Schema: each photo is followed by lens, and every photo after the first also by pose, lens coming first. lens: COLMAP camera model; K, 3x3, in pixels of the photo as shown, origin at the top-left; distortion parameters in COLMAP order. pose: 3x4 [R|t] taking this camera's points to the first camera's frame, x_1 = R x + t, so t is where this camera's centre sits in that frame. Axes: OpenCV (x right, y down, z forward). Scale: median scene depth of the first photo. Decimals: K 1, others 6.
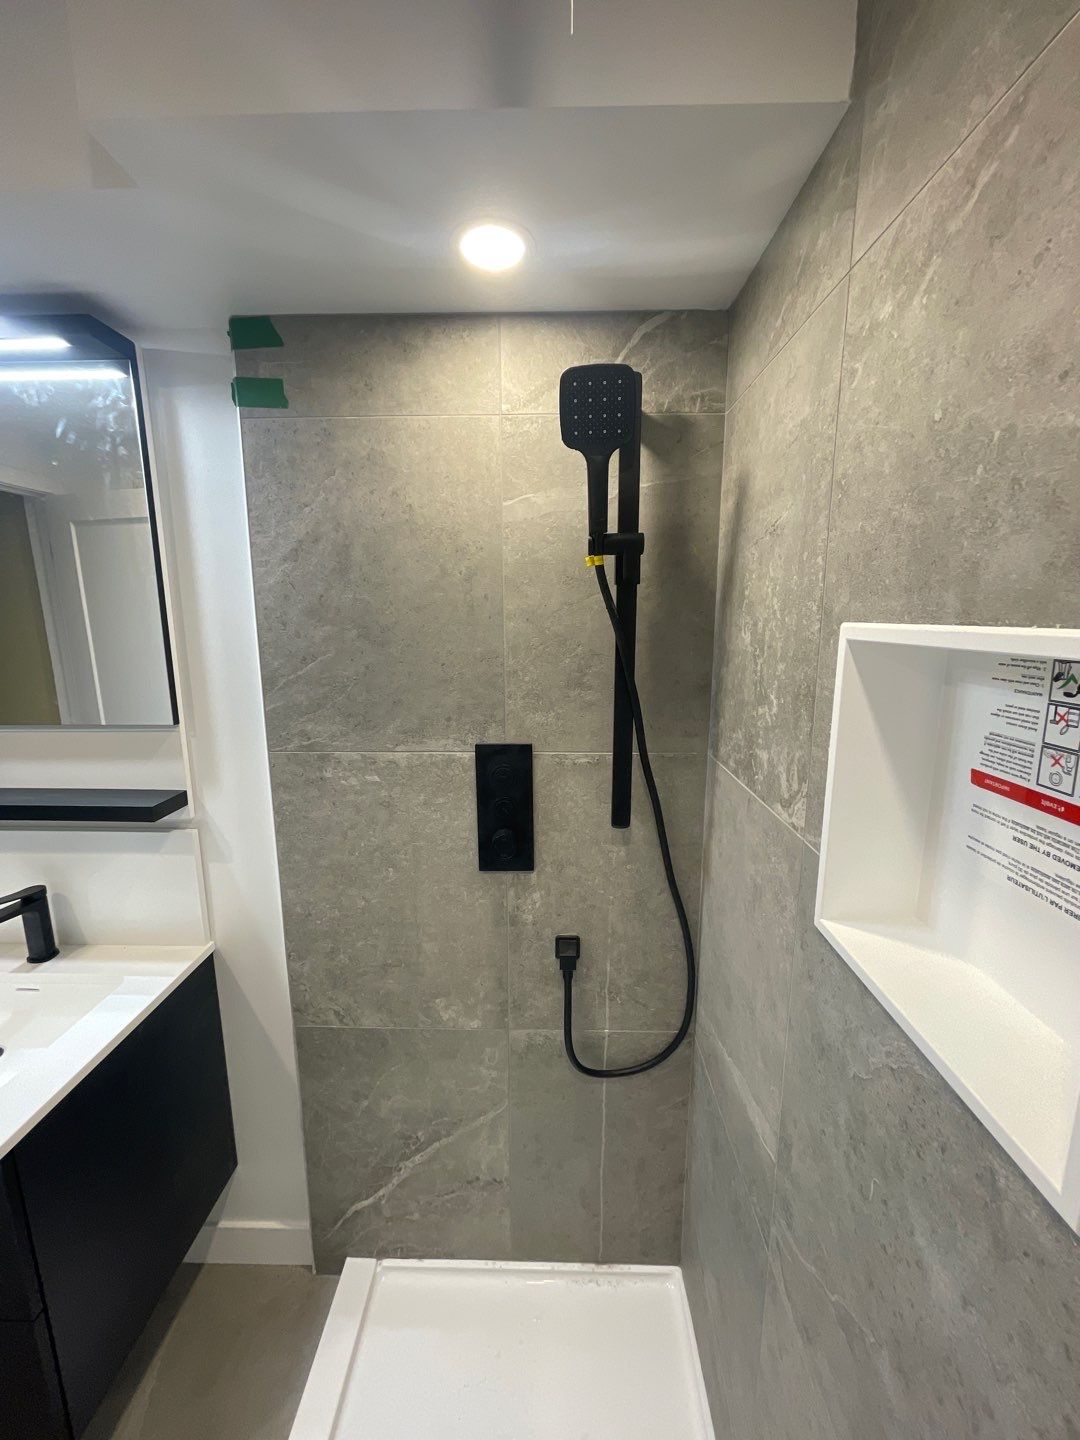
lens RADIAL K [[578.7, 0, 544.3], [0, 578.7, 714.5], [0, 0, 1]] dist [-0.014329, -0.000094]
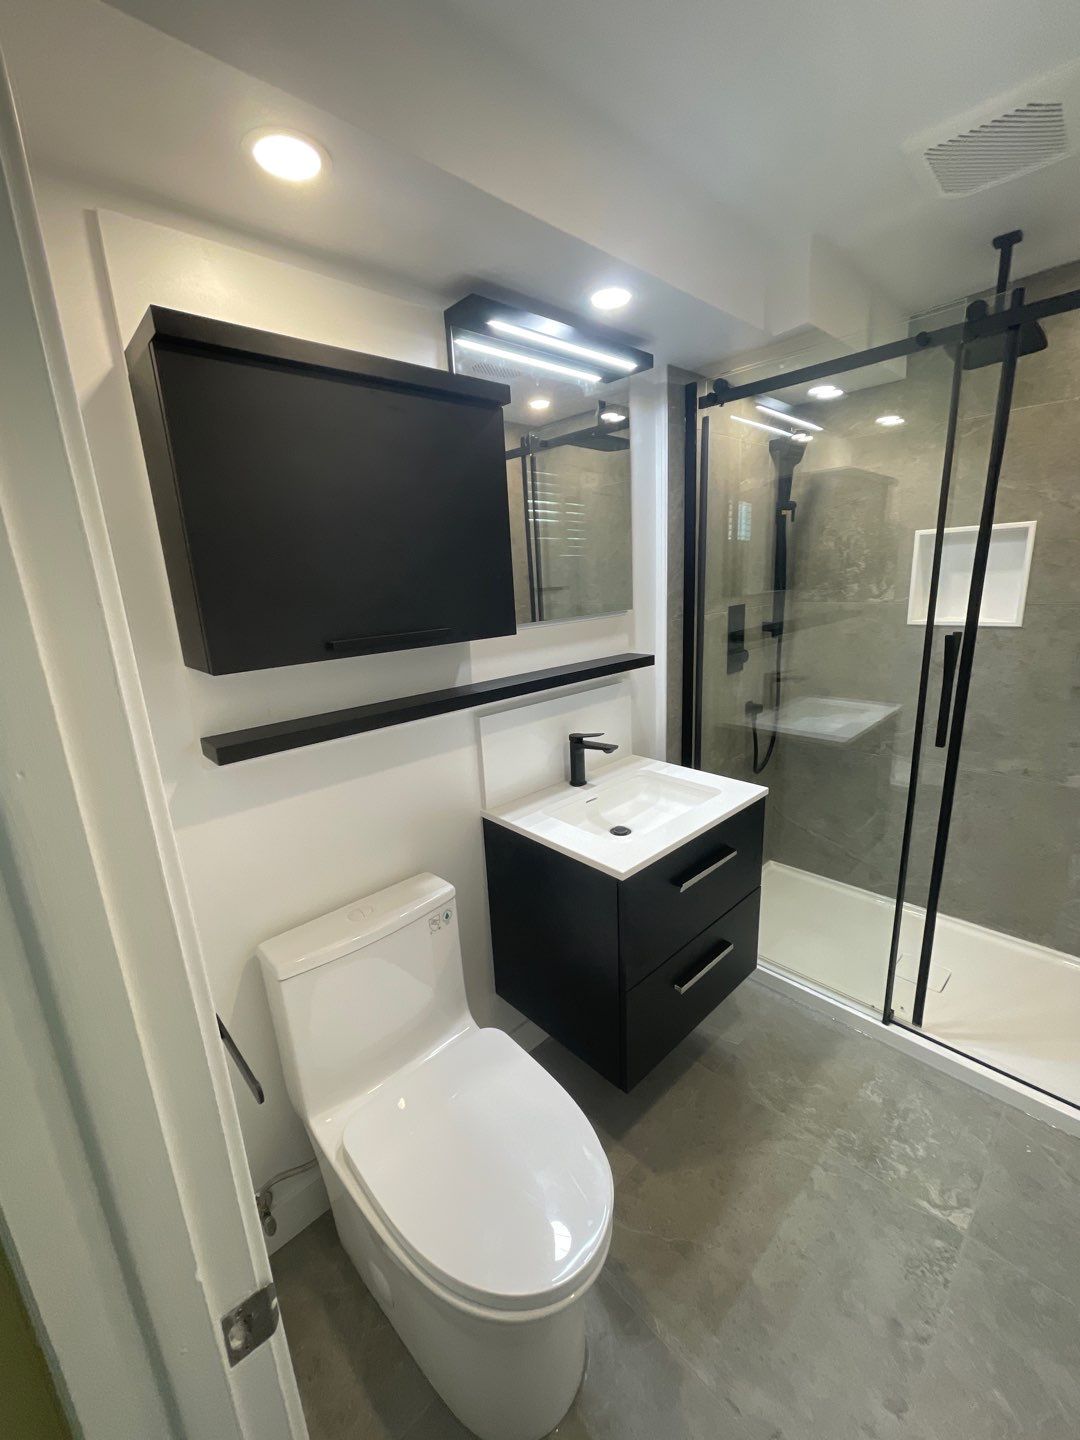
lens RADIAL K [[582.7, 0, 541.8], [0, 582.7, 719.2], [0, 0, 1]] dist [-0.000405, 0.000403]
pose [[0.715382, -0.203109, 0.668562, -1.904752], [0.173795, 0.978473, 0.111294, 0.090557], [-0.676775, 0.036575, 0.735281, -0.014645]]
